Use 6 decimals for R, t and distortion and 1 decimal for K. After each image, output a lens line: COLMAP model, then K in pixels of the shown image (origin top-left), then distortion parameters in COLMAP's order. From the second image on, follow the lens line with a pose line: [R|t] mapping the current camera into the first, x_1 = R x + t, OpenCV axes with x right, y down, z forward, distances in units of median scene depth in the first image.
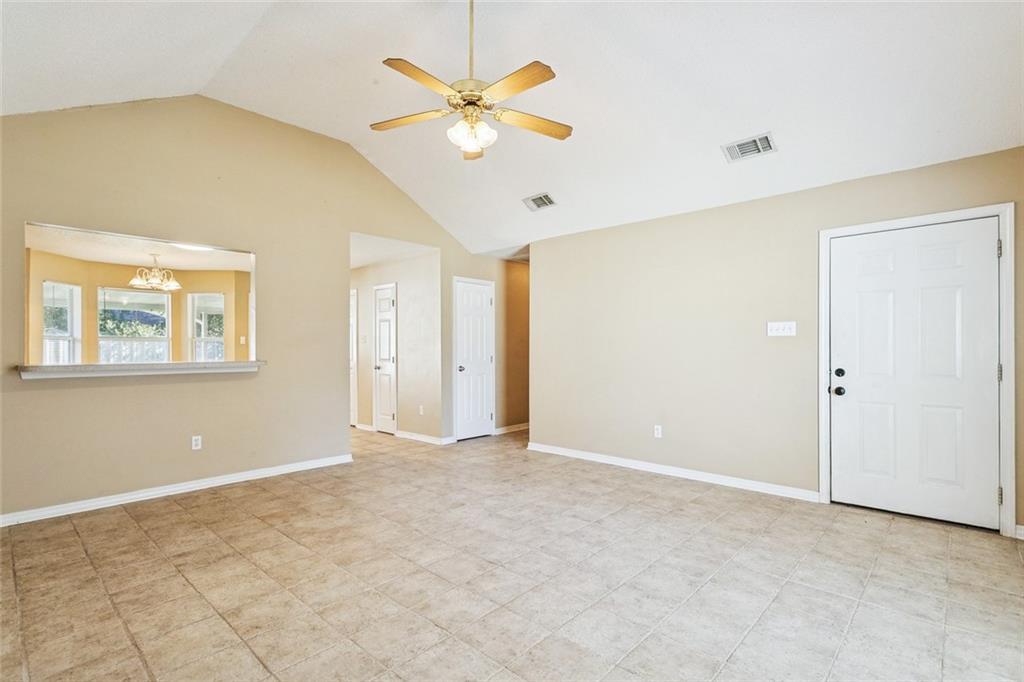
lens RADIAL K [[489.9, 0, 504.7], [0, 489.9, 346.4], [0, 0, 1]] dist [-0.001756, 0.001764]
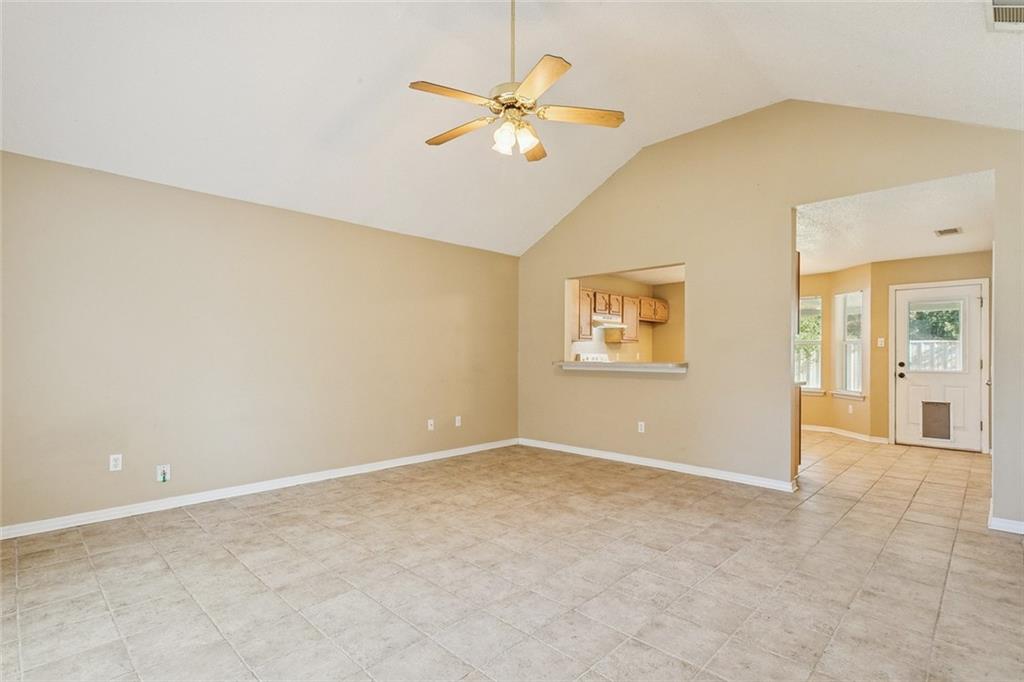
lens RADIAL K [[489.9, 0, 502.1], [0, 489.9, 356.8], [0, 0, 1]] dist [-0.001756, 0.001764]
pose [[-0.028642, 0.011187, -0.999527, 0.742533], [0.003223, 0.999933, 0.011099, 0.002511], [0.999585, -0.002904, -0.028676, 0.806177]]
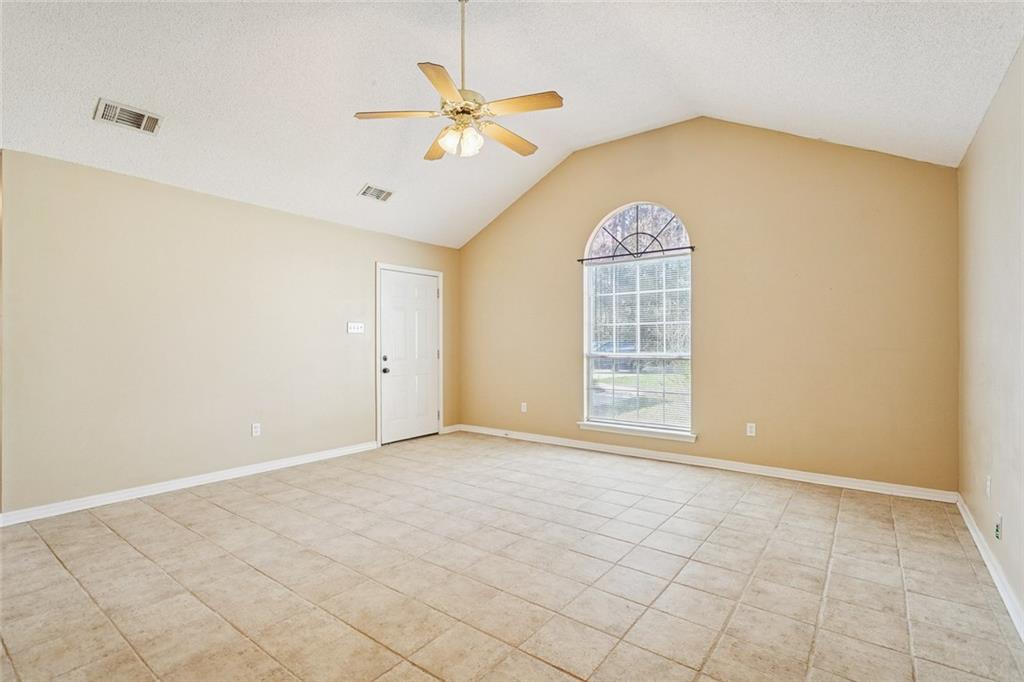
lens RADIAL K [[489.9, 0, 507.2], [0, 489.9, 337.3], [0, 0, 1]] dist [-0.001756, 0.001764]
pose [[-0.103060, 0.011910, 0.994604, -0.908023], [-0.002458, 0.999922, -0.012228, 0.005892], [-0.994672, -0.003705, -0.103022, 0.812171]]
